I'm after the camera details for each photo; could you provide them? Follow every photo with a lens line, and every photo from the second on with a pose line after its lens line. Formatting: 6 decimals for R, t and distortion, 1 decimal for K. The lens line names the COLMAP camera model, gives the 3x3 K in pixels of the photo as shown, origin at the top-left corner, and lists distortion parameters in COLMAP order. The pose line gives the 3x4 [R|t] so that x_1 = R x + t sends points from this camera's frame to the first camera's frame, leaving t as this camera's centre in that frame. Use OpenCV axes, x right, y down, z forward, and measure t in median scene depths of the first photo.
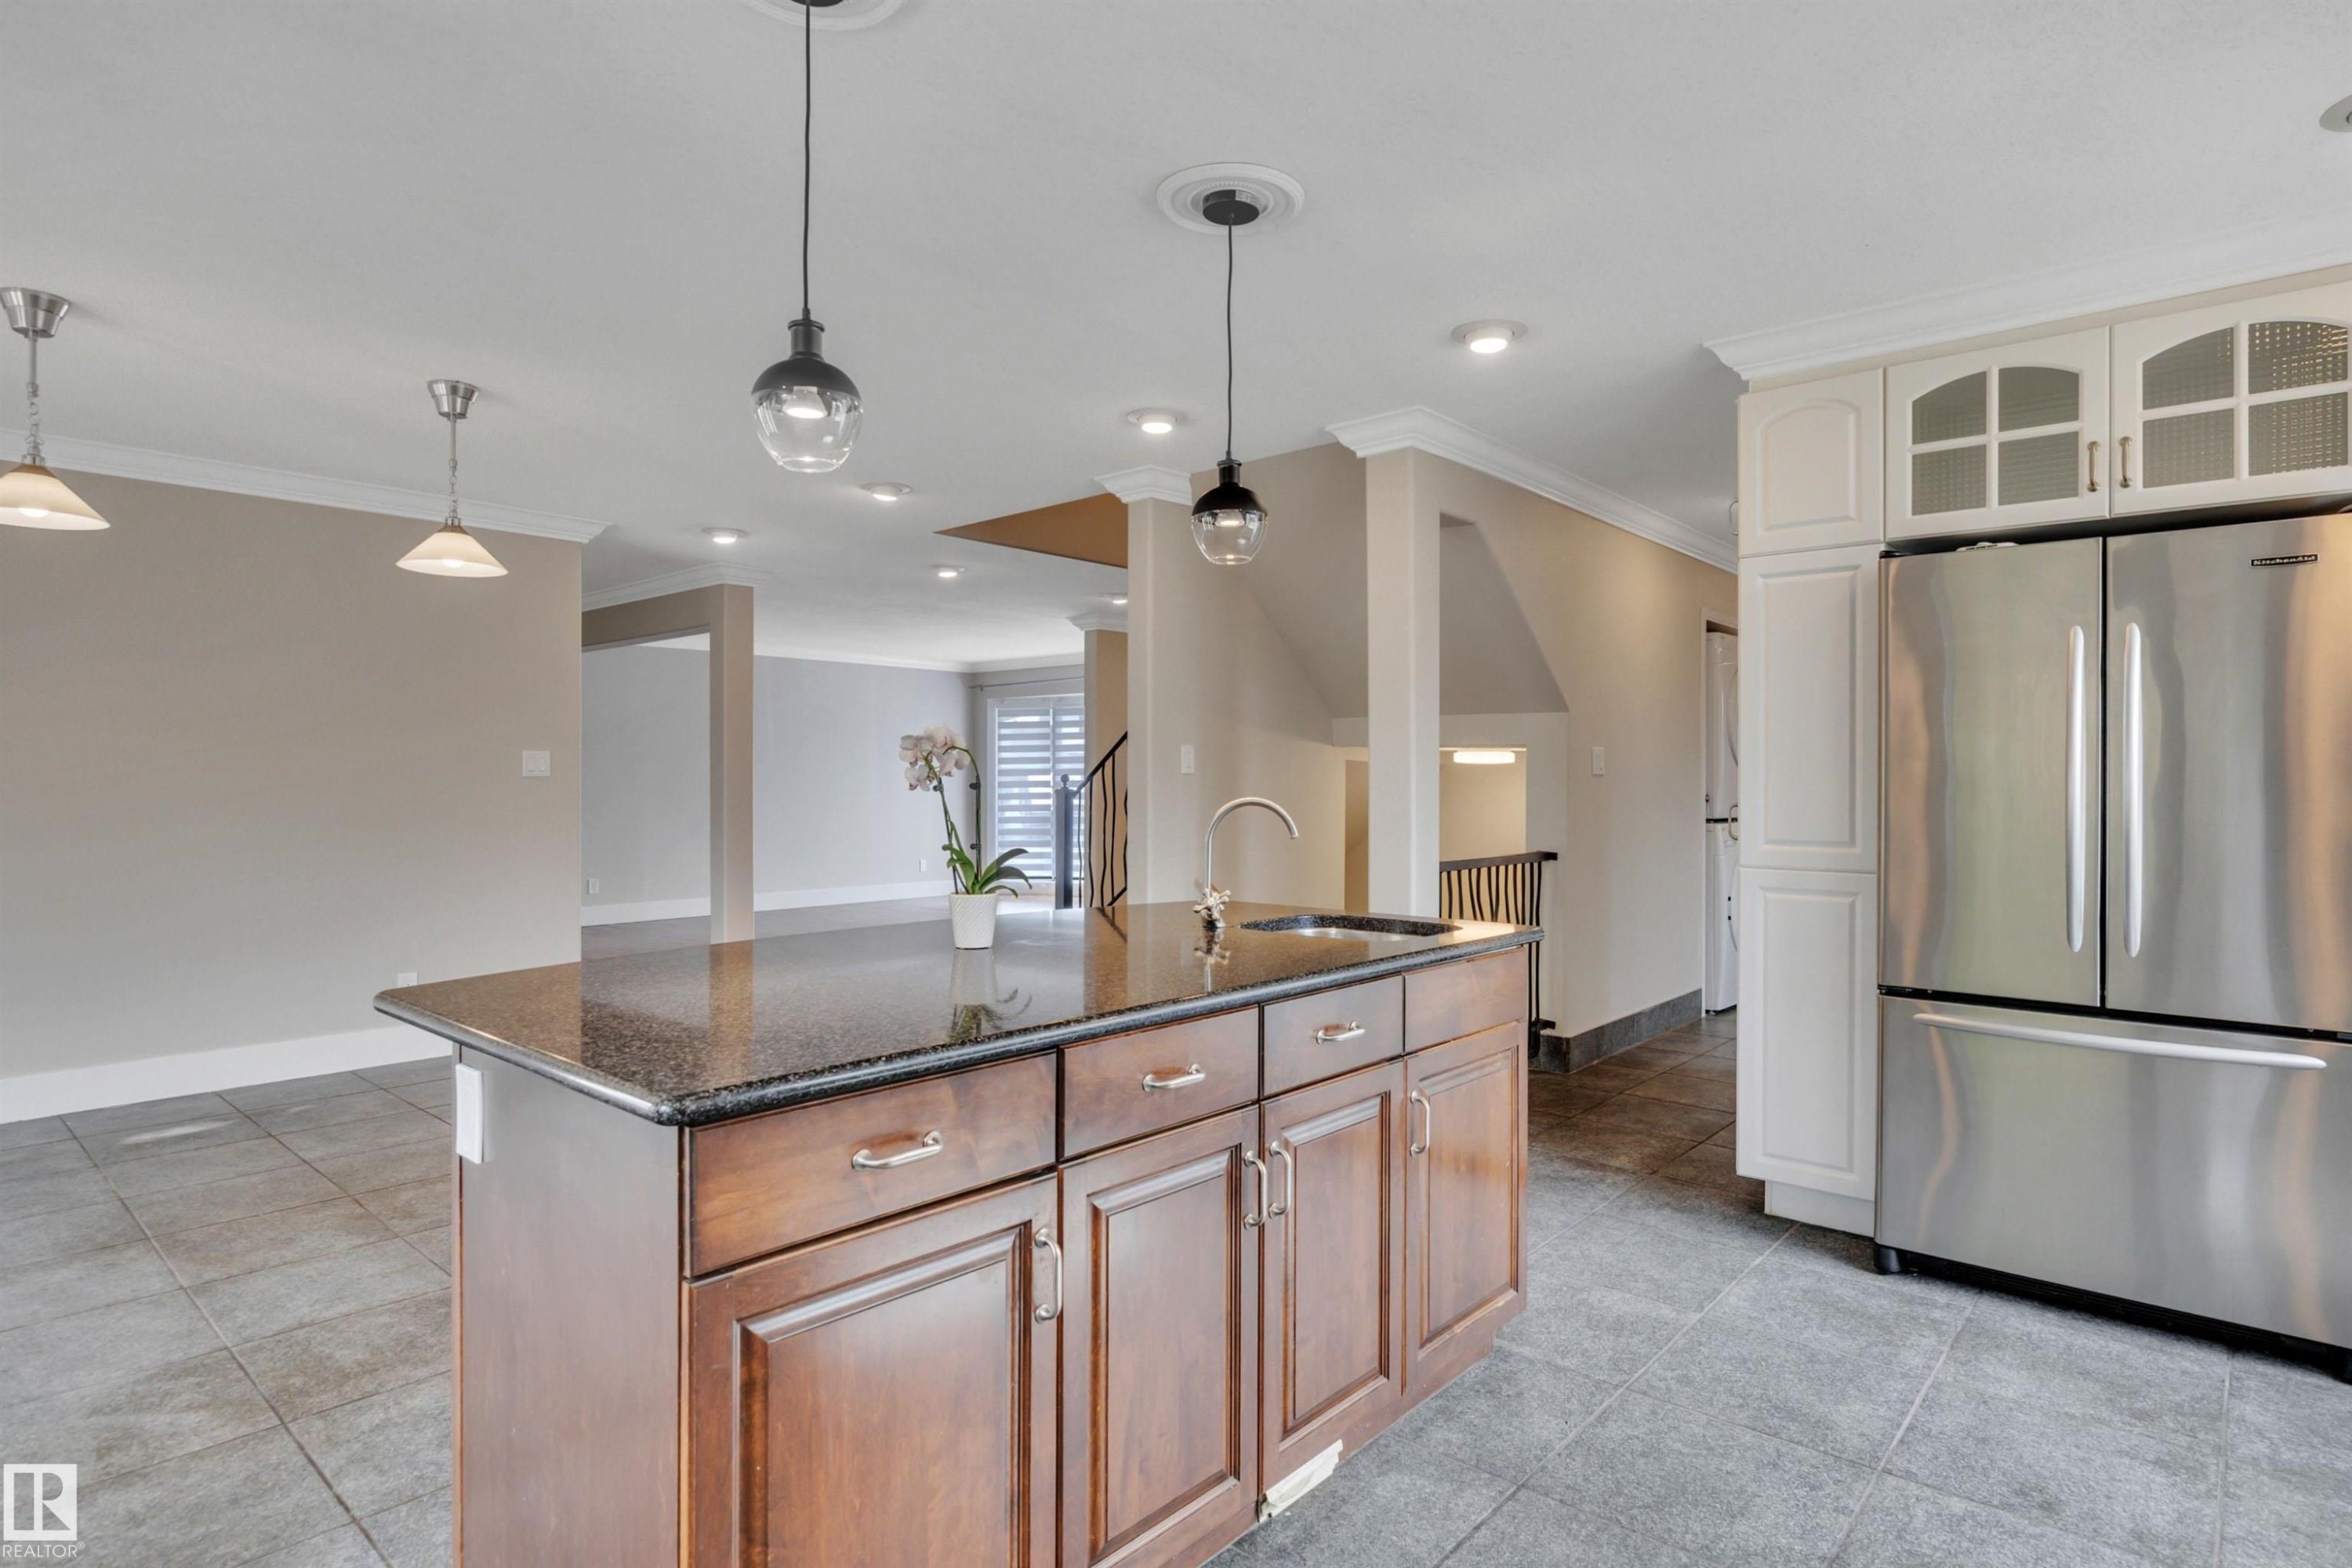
lens RADIAL K [[1240.3, 0, 1161.2], [0, 1240.3, 775.3], [0, 0, 1]] dist [-0.004416, -0.001284]
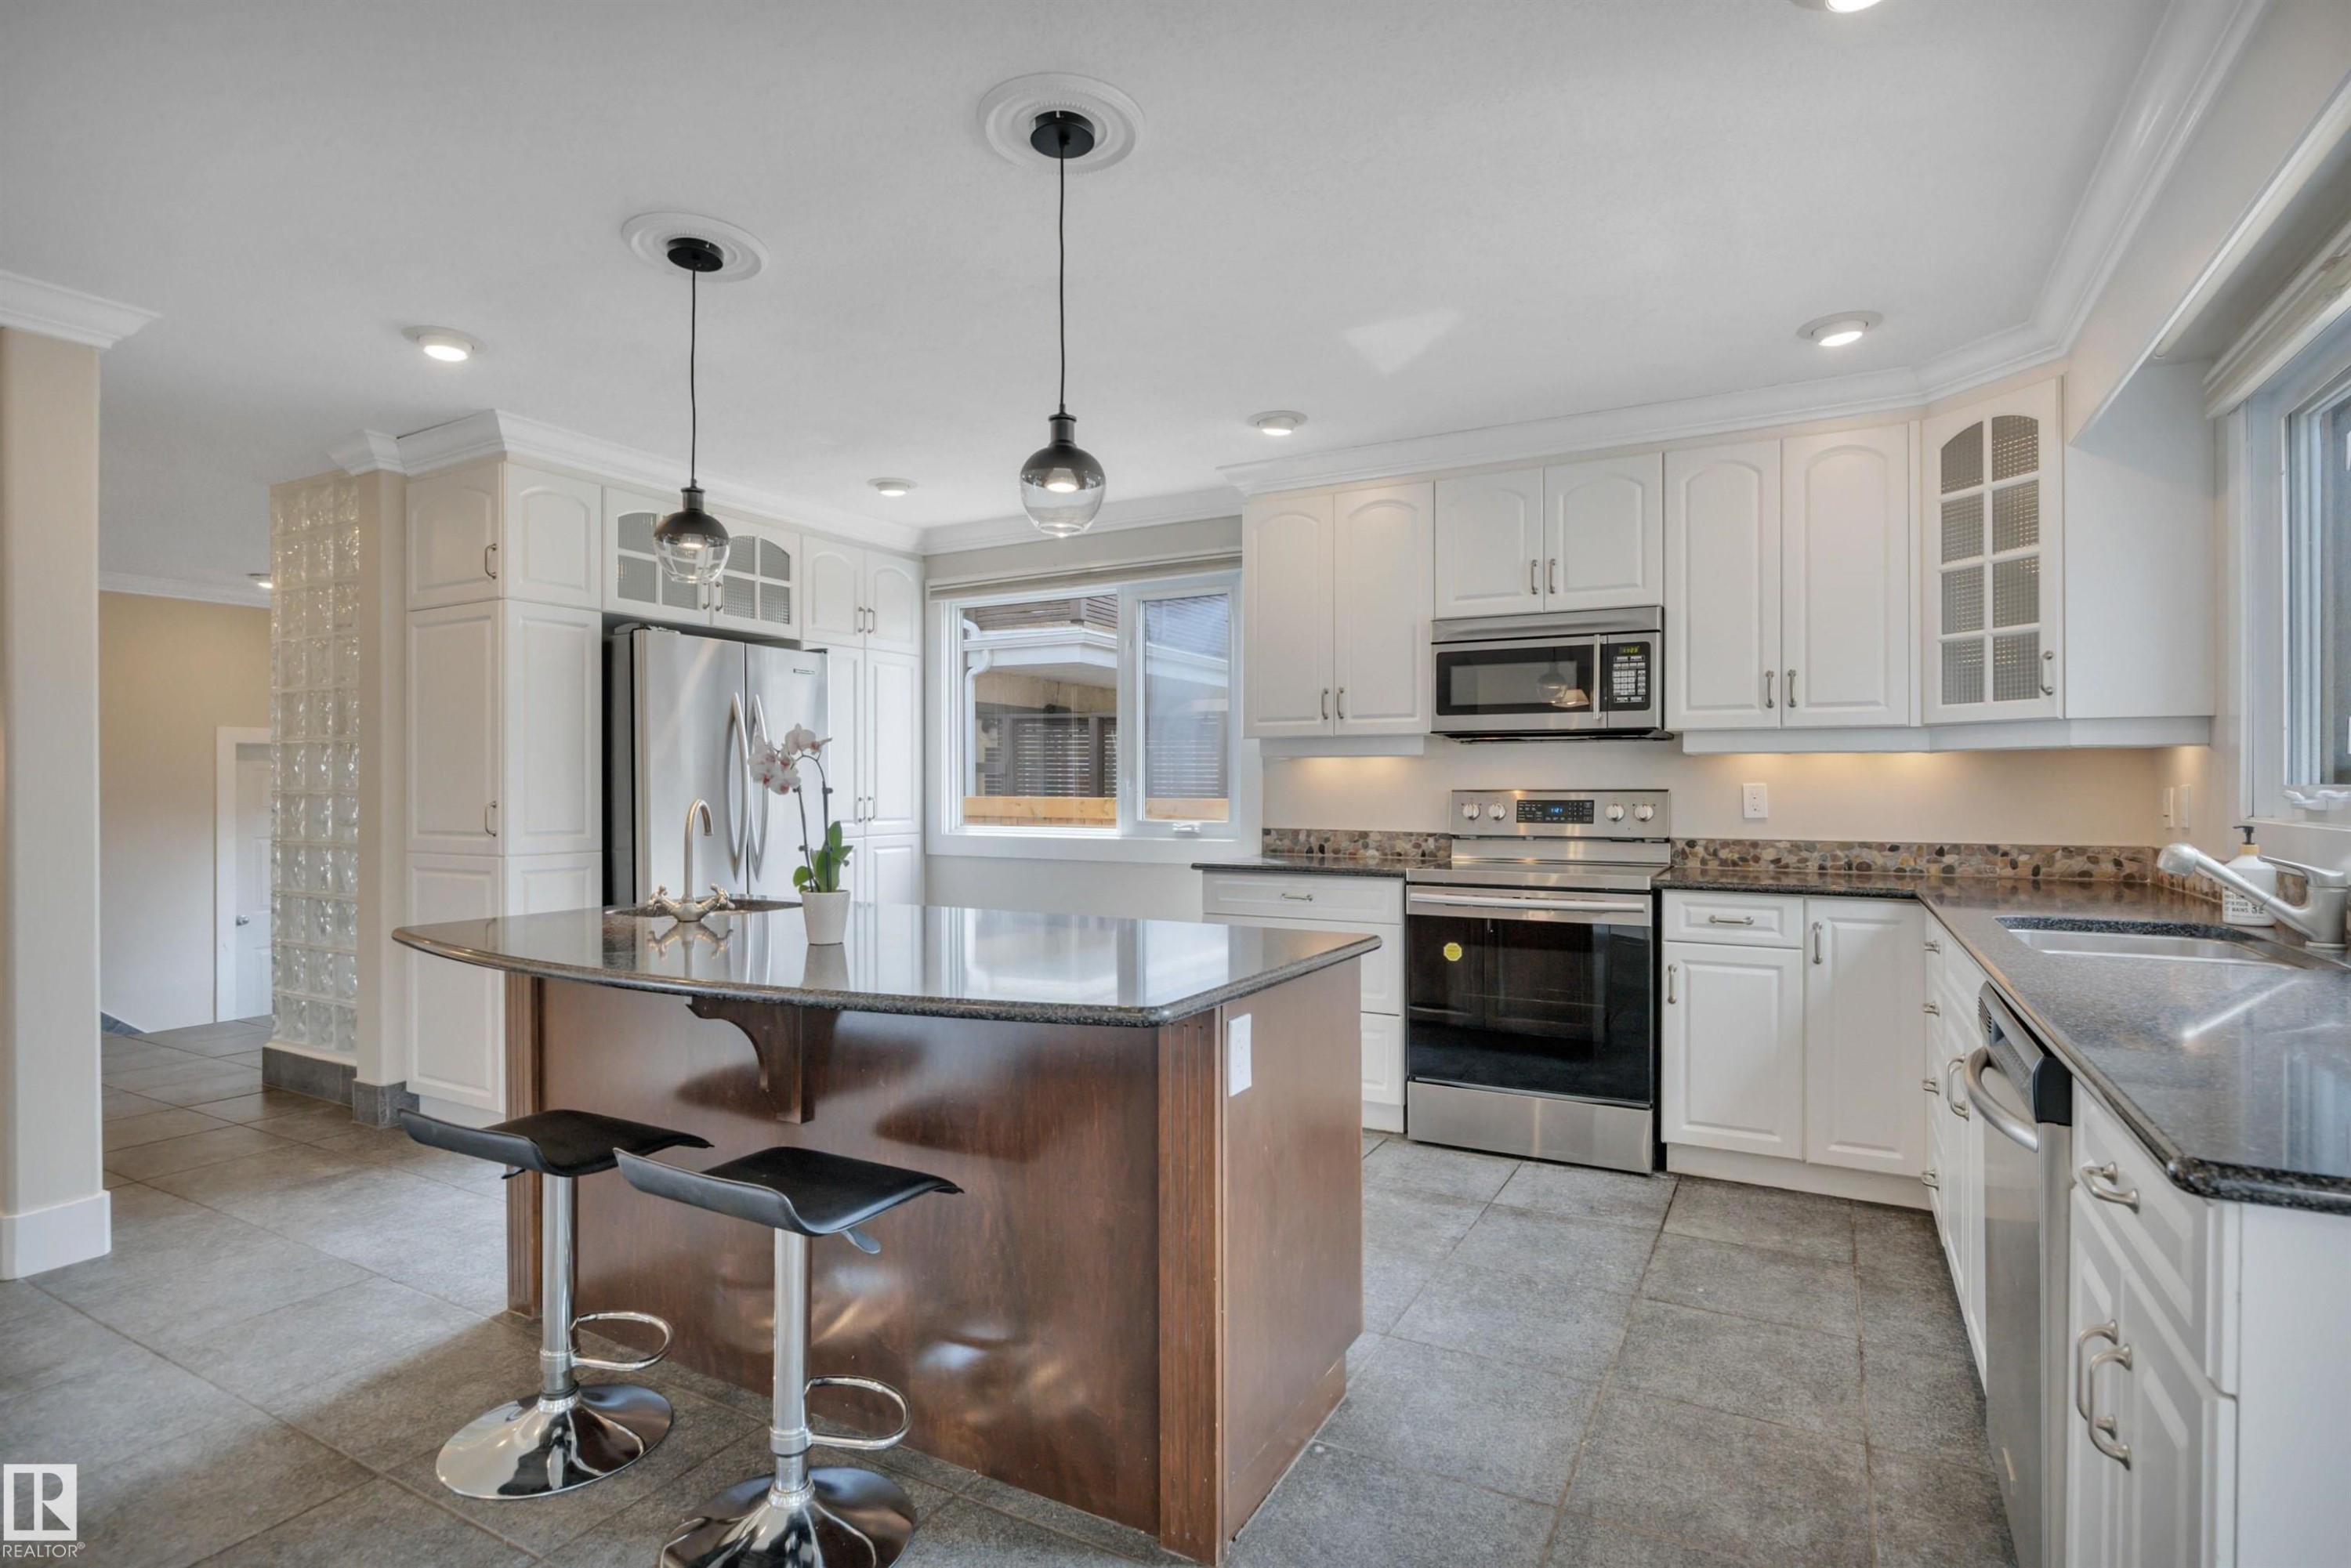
lens RADIAL K [[1183.1, 0, 1175.5], [0, 1183.1, 784.0], [0, 0, 1]] dist [-0.005009, -0.000722]
pose [[-0.226666, -0.000326, 0.973973, -0.916475], [0.000338, 1.000000, 0.000413, 0.004244], [-0.973973, 0.000423, -0.226665, 0.727935]]
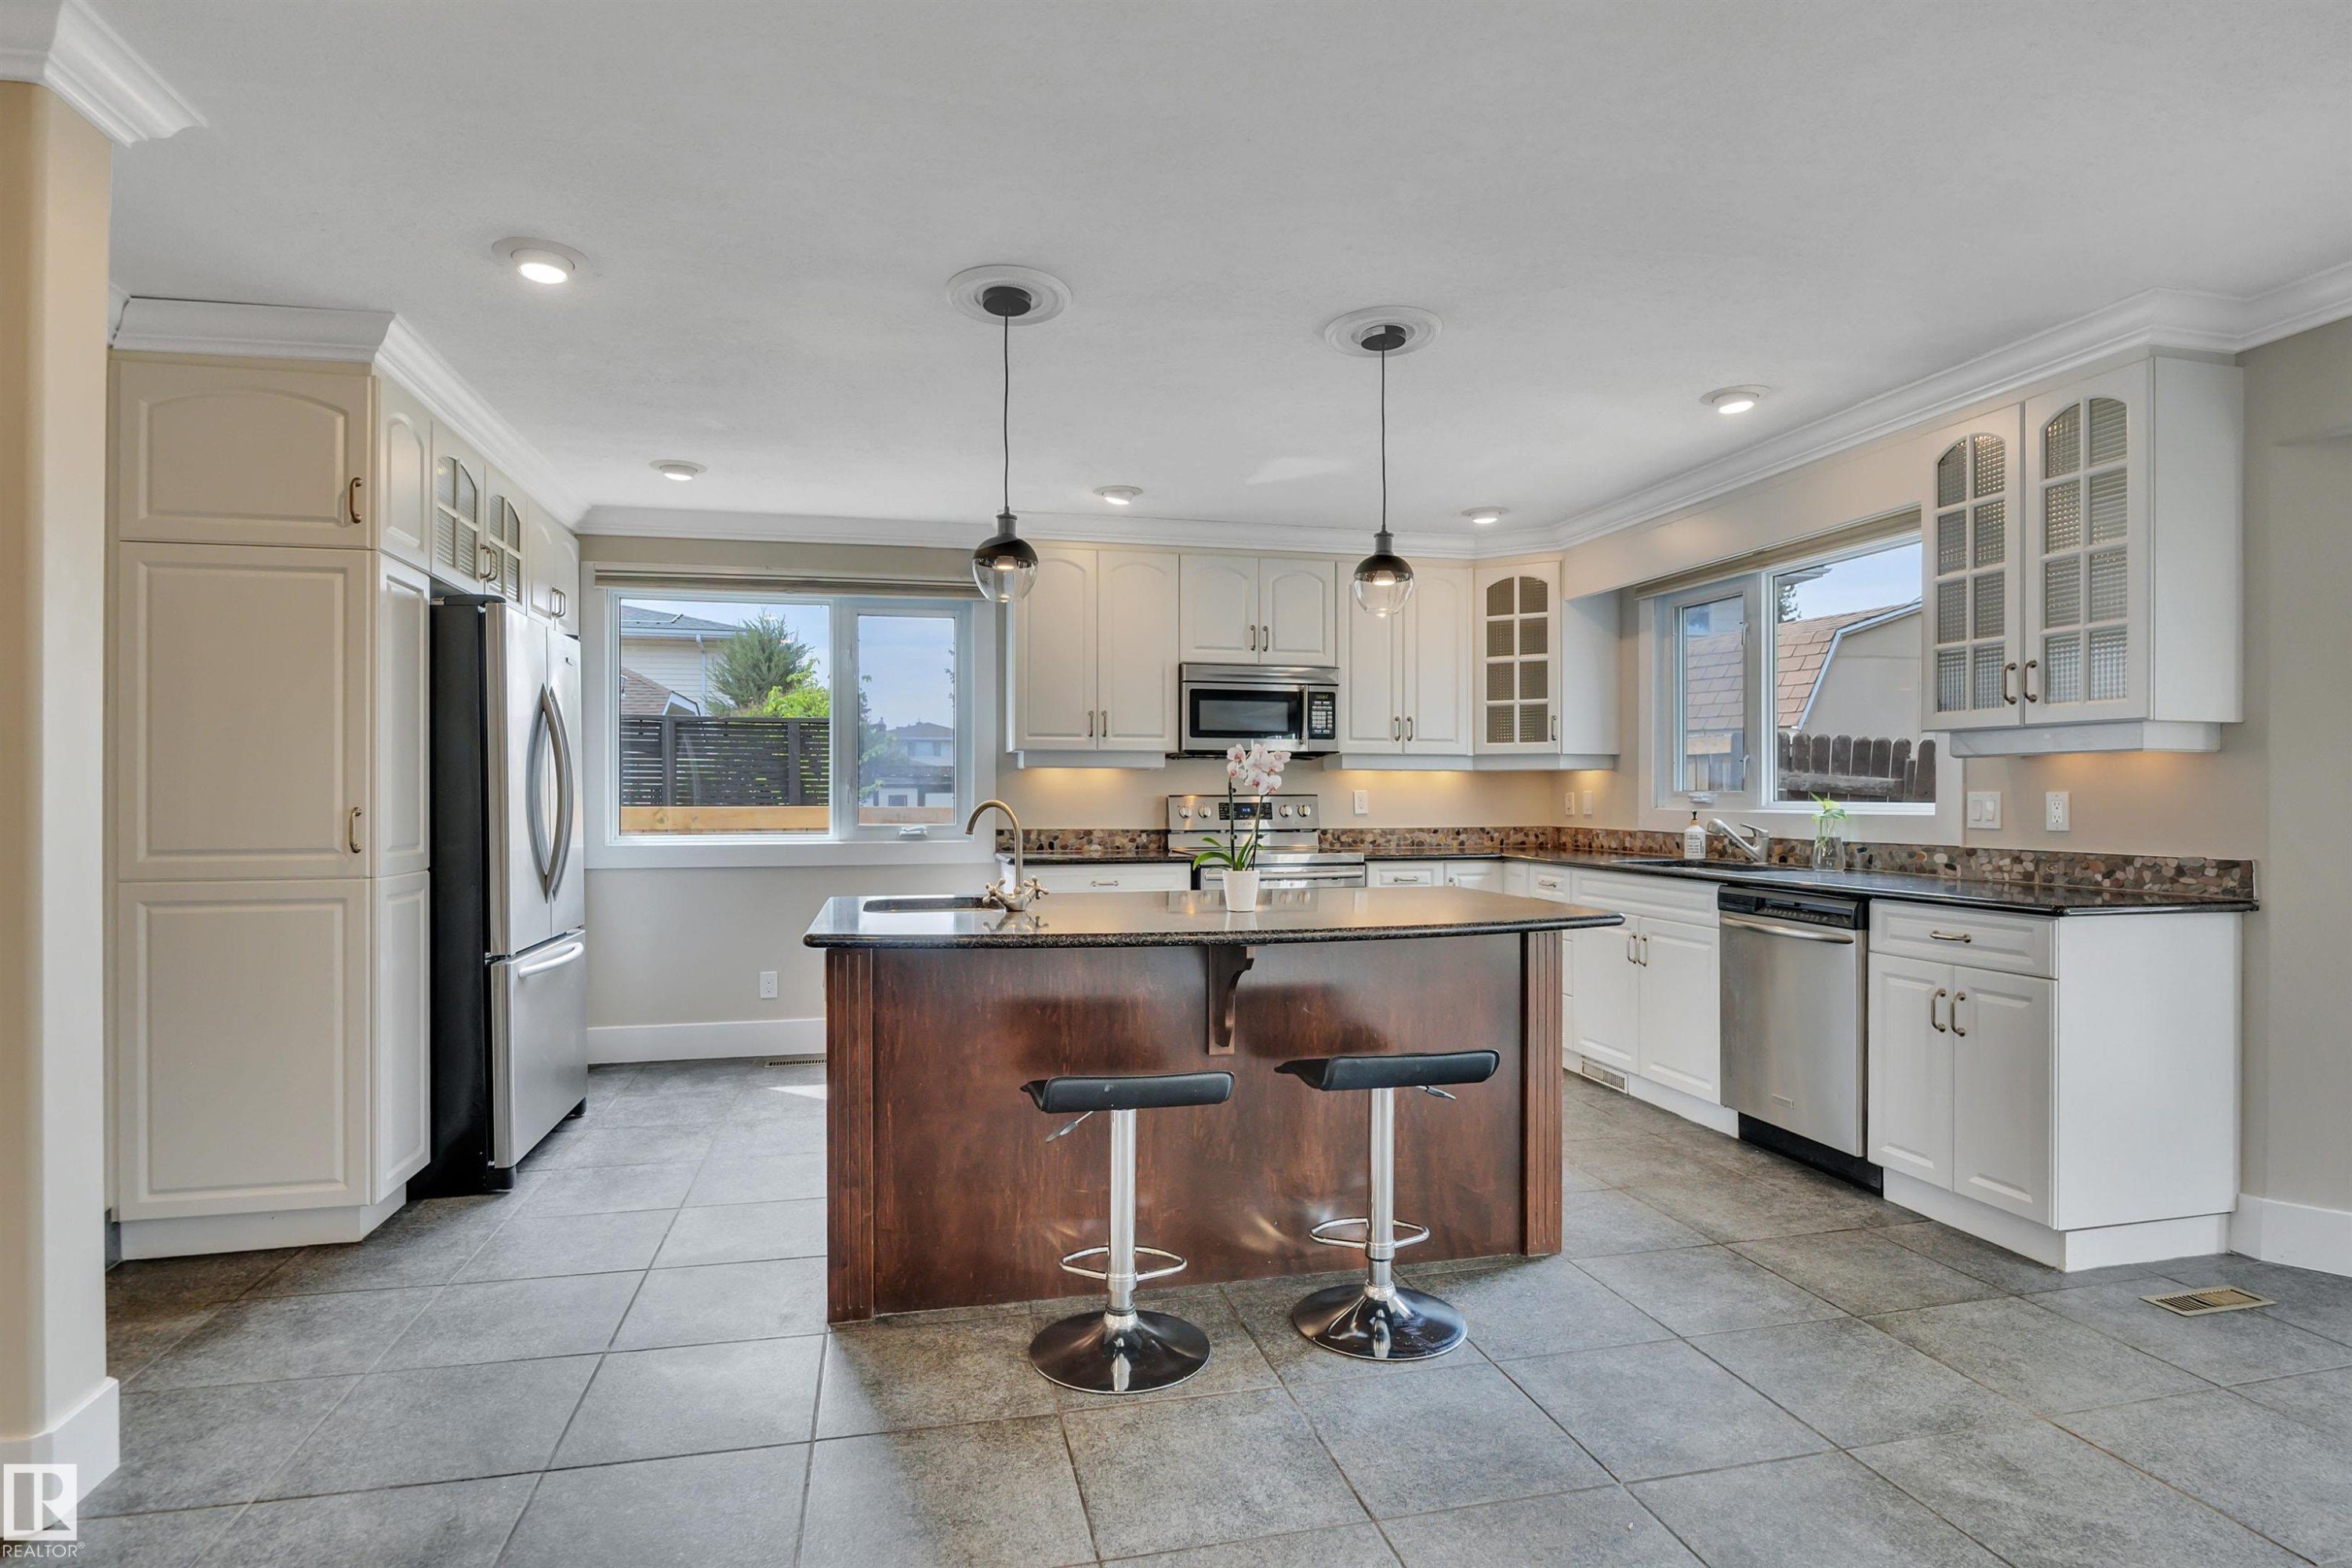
lens RADIAL K [[1183.7, 0, 1176.0], [0, 1183.7, 784.0], [0, 0, 1]] dist [-0.005009, -0.000722]
pose [[-0.822767, 0.004652, 0.568359, -0.634428], [-0.000176, 0.999964, -0.008440, 0.010553], [-0.568378, -0.007044, -0.822737, 1.614626]]
